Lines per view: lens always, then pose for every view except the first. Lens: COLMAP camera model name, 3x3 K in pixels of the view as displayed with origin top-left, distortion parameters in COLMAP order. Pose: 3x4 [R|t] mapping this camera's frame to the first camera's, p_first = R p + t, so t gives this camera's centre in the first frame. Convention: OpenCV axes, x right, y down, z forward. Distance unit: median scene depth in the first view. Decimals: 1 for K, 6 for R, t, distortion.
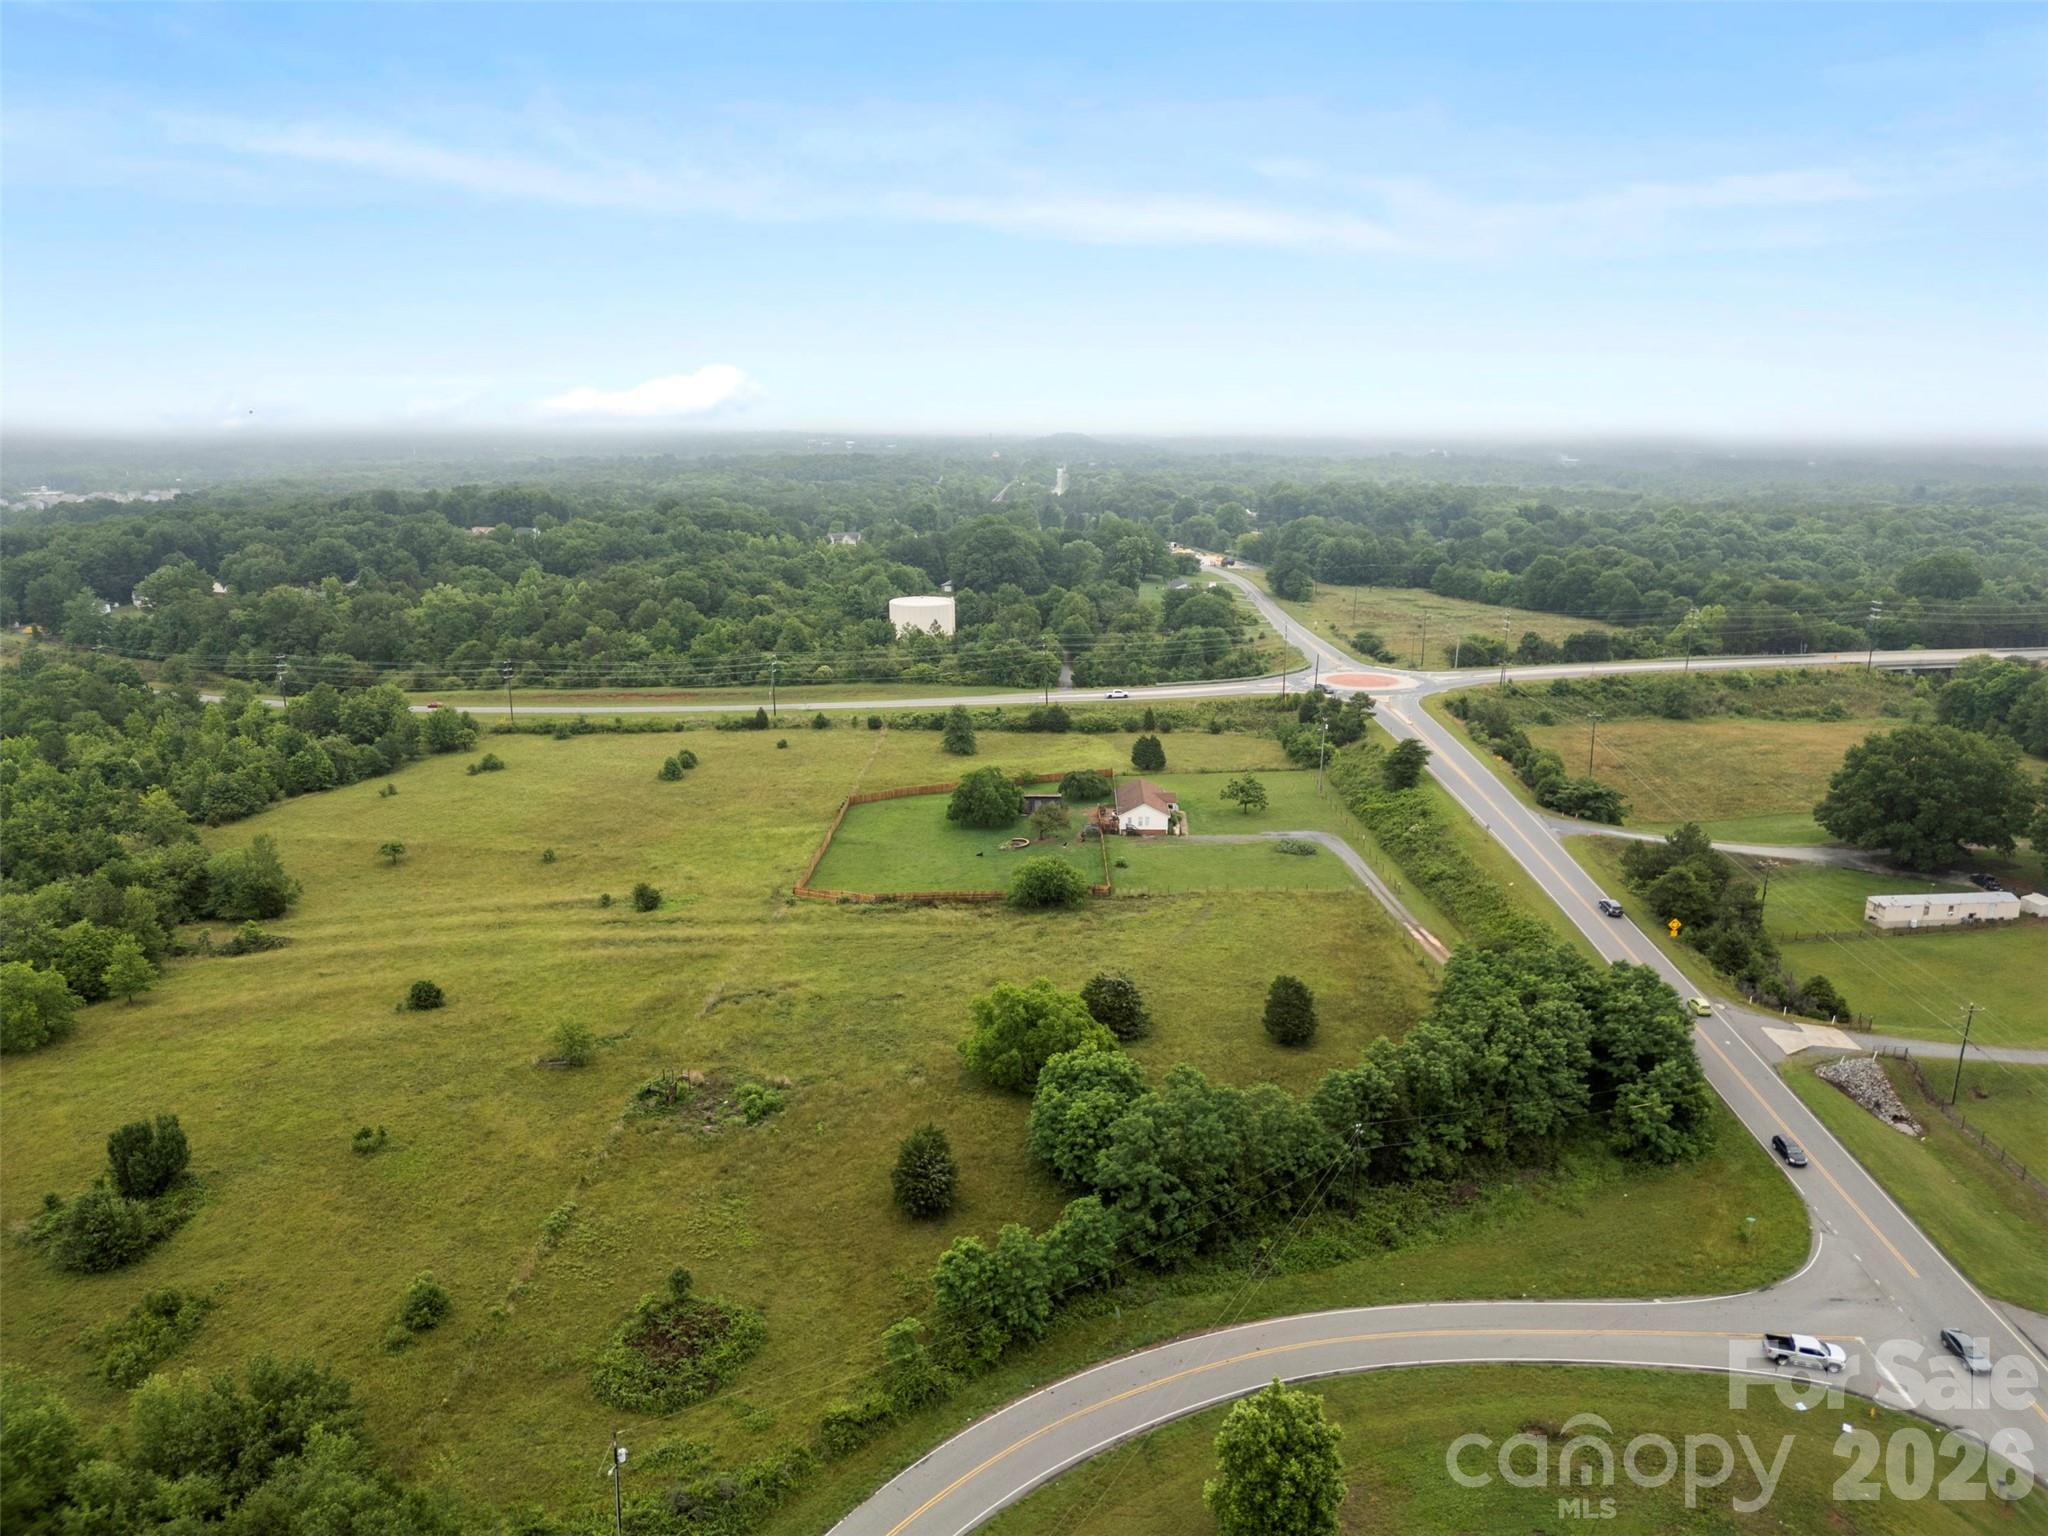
lens RADIAL K [[1635.7, 0, 1024.0], [0, 1635.7, 768.0], [0, 0, 1]] dist [0.102416, -0.137459]
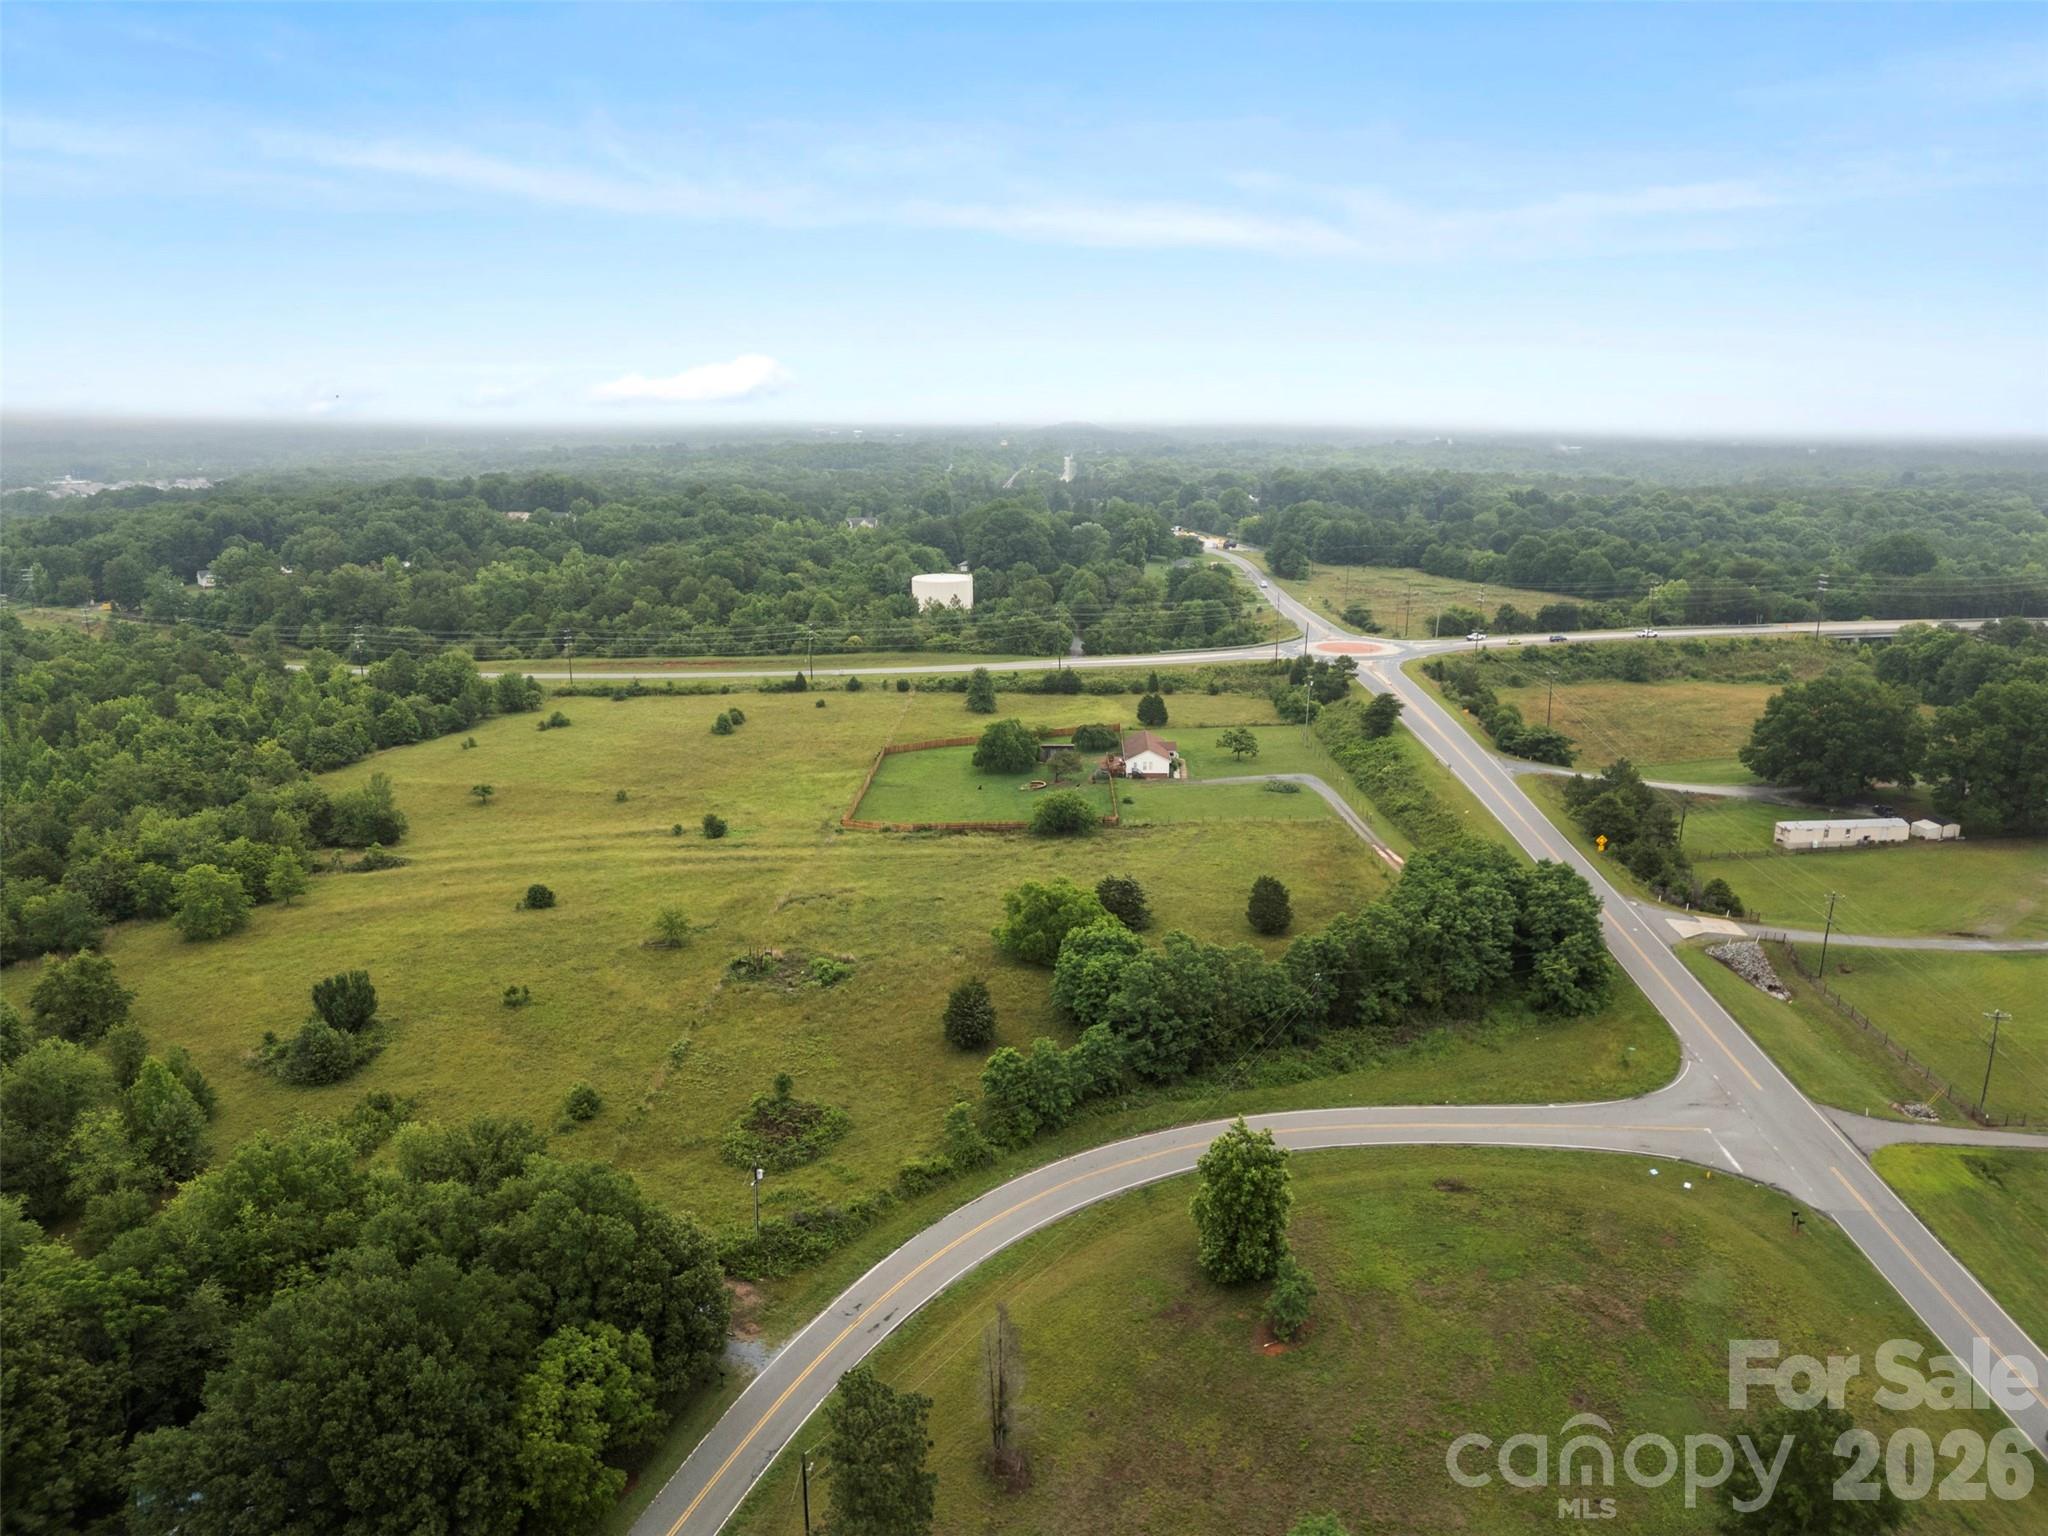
lens RADIAL K [[1635.7, 0, 1024.0], [0, 1635.7, 768.0], [0, 0, 1]] dist [0.102416, -0.137459]
pose [[0.999992, -0.000676, -0.004061, -0.008506], [0.000703, 0.999979, 0.006506, 0.030472], [0.004056, -0.006508, 0.999971, -0.143816]]
